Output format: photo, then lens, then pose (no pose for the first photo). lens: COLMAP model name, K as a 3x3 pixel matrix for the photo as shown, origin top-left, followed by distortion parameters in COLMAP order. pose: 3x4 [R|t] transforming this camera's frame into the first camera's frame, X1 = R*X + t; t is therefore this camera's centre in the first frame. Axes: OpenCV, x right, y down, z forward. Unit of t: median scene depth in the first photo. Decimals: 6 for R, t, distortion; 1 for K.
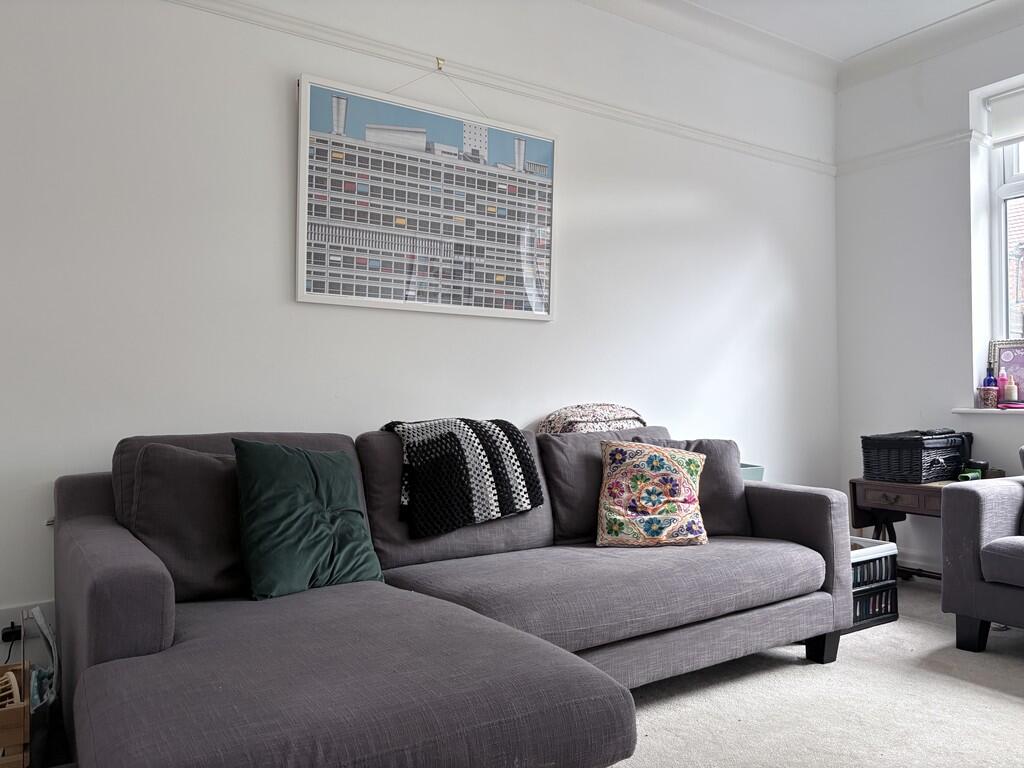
lens RADIAL K [[767.6, 0, 511.6], [0, 767.6, 390.4], [0, 0, 1]] dist [0.070951, -0.088758]
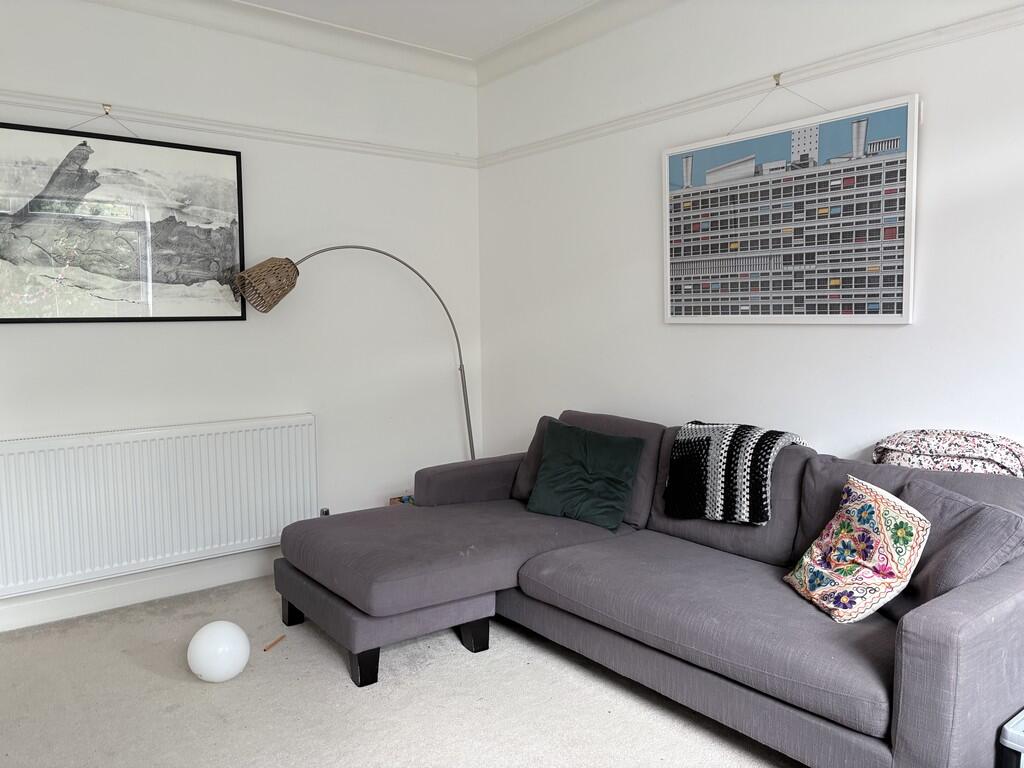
lens RADIAL K [[782.6, 0, 511.7], [0, 782.6, 385.5], [0, 0, 1]] dist [0.040115, -0.044532]
pose [[0.071524, 0.088735, -0.993484, 0.974070], [0.020472, 0.995695, 0.090406, -0.123380], [0.997229, -0.026805, 0.069399, 0.575911]]
